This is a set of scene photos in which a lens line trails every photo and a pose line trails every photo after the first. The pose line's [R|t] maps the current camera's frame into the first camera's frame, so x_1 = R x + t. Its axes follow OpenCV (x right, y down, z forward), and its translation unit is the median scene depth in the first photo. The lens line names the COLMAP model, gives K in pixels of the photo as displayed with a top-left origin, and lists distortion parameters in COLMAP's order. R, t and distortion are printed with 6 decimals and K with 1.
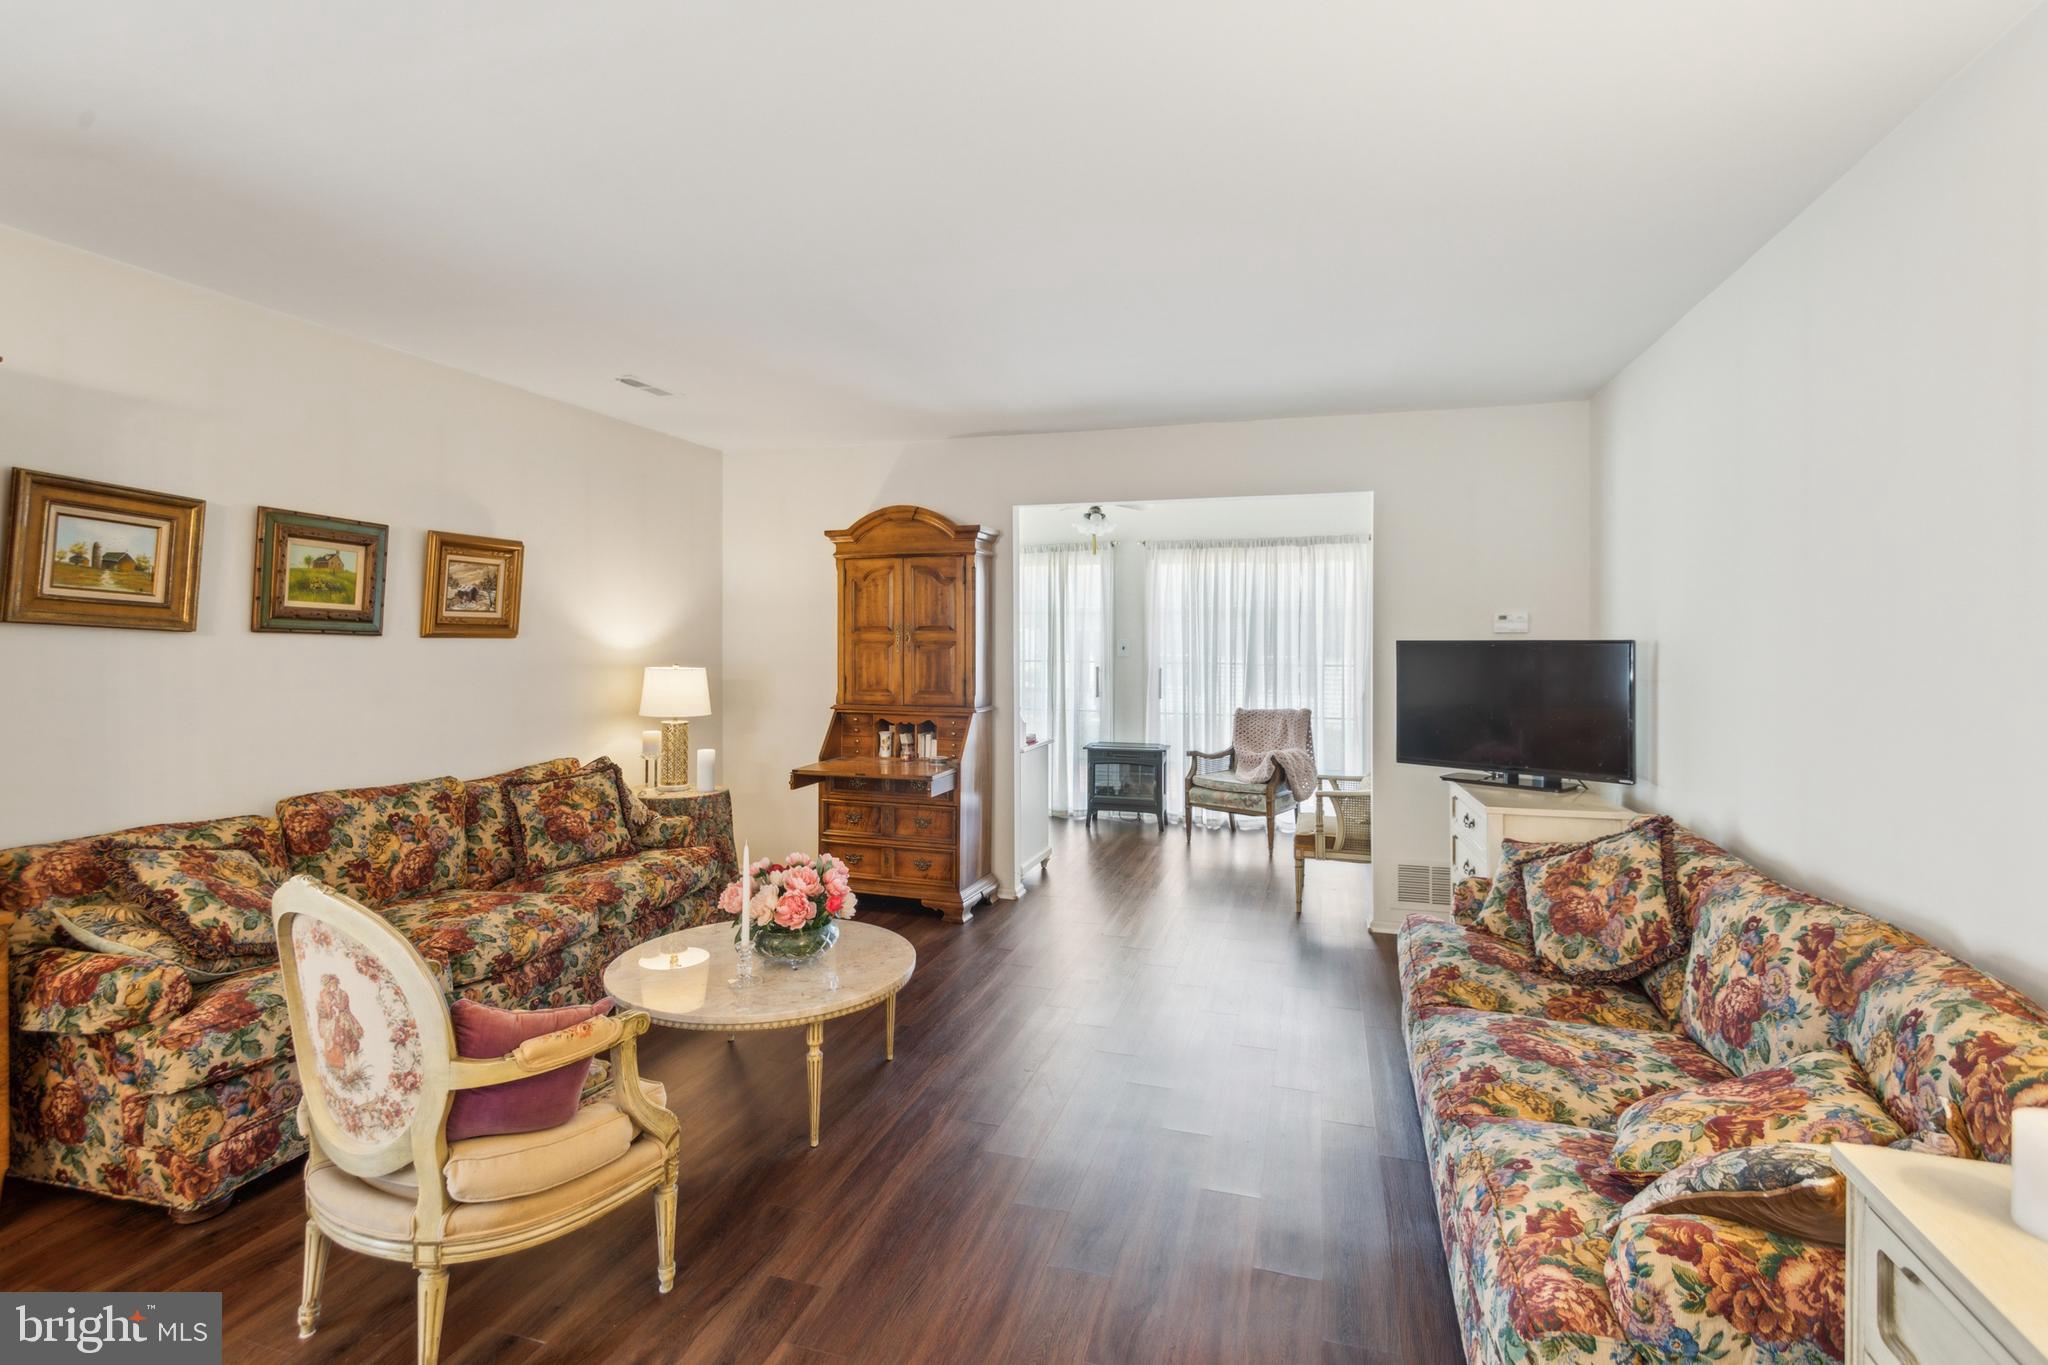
lens RADIAL K [[966.1, 0, 1009.0], [0, 966.1, 638.6], [0, 0, 1]] dist [0.019044, -0.007660]
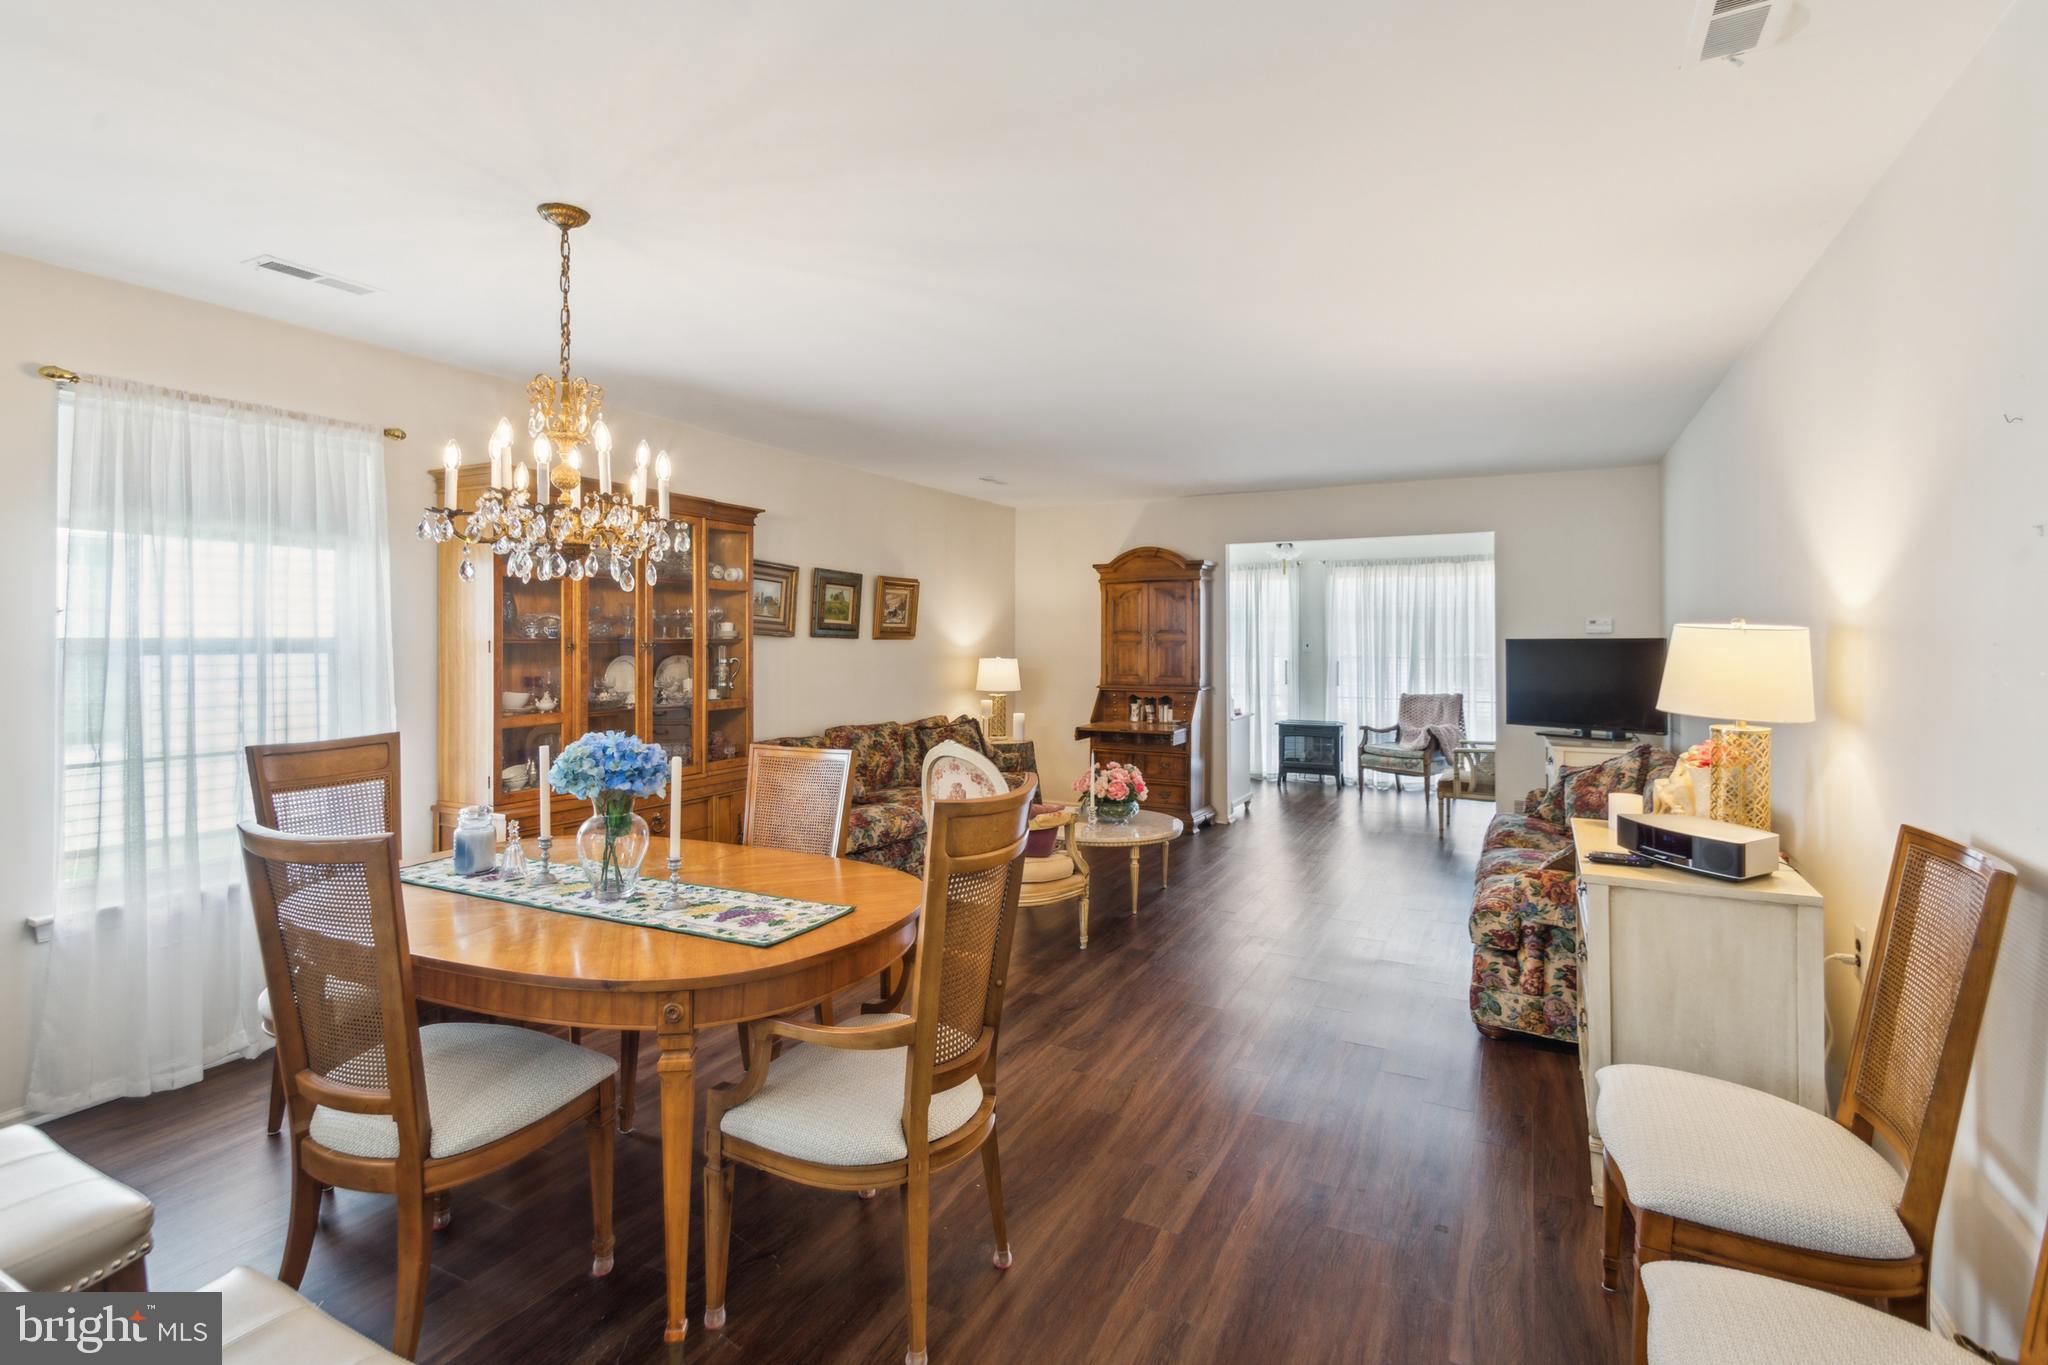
lens RADIAL K [[966.1, 0, 1013.4], [0, 966.1, 638.0], [0, 0, 1]] dist [0.019044, -0.007660]
pose [[0.984348, -0.003572, -0.176199, -0.053138], [0.003543, 0.999994, -0.000478, -0.001154], [0.176199, -0.000154, 0.984354, -0.447967]]
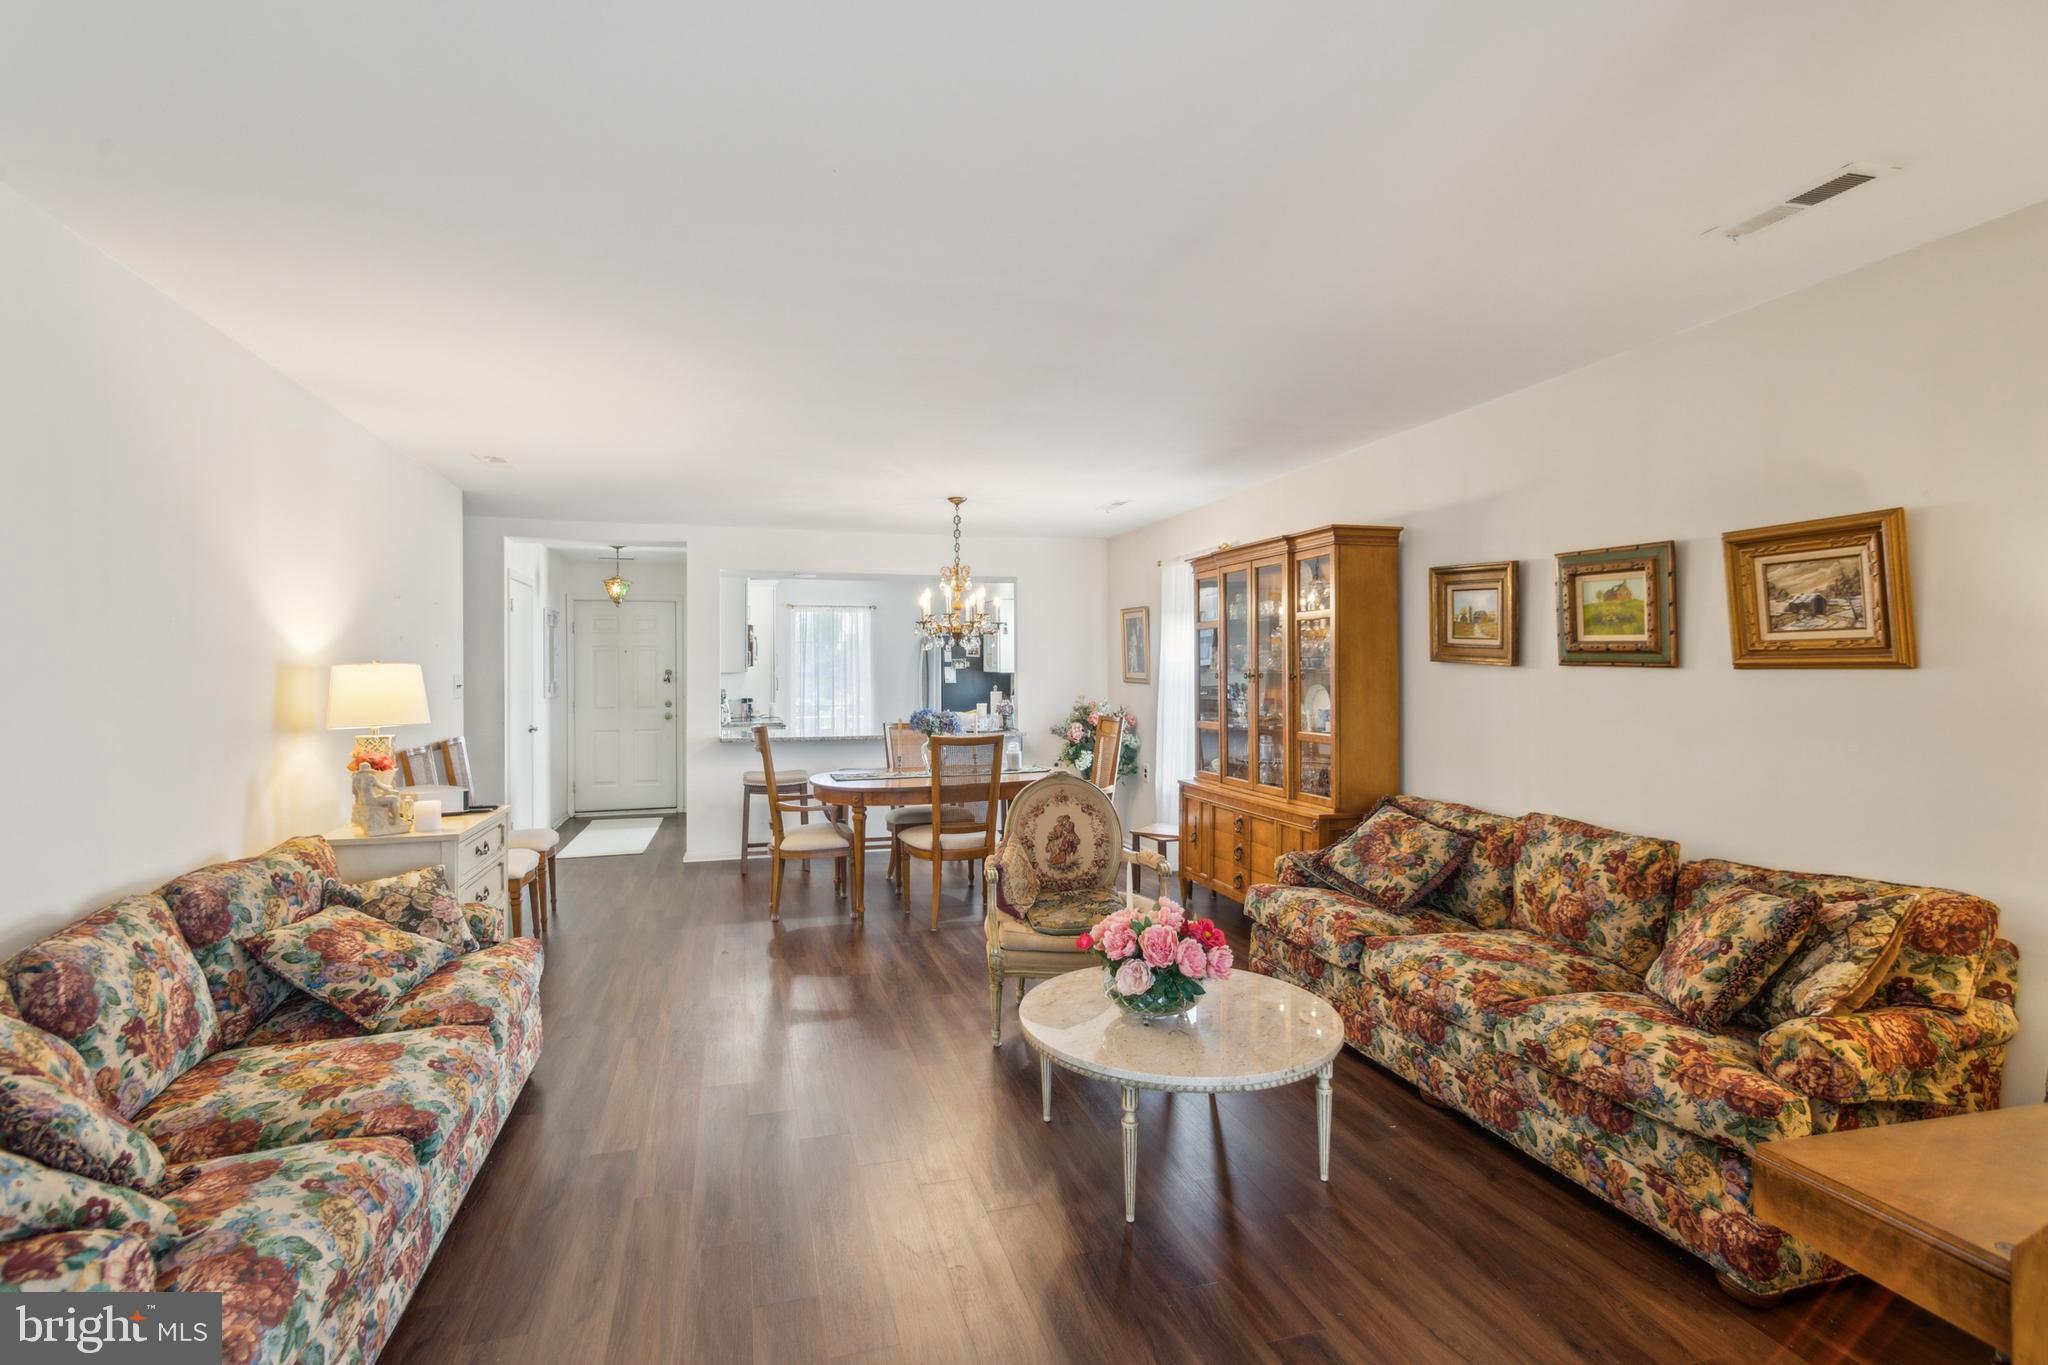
lens RADIAL K [[966.1, 0, 1017.8], [0, 966.1, 674.6], [0, 0, 1]] dist [0.019044, -0.007660]
pose [[-0.833800, 0.002735, -0.552060, 0.231341], [0.002167, 0.999996, 0.001682, 0.000371], [0.552063, 0.000206, -0.833802, 0.989255]]
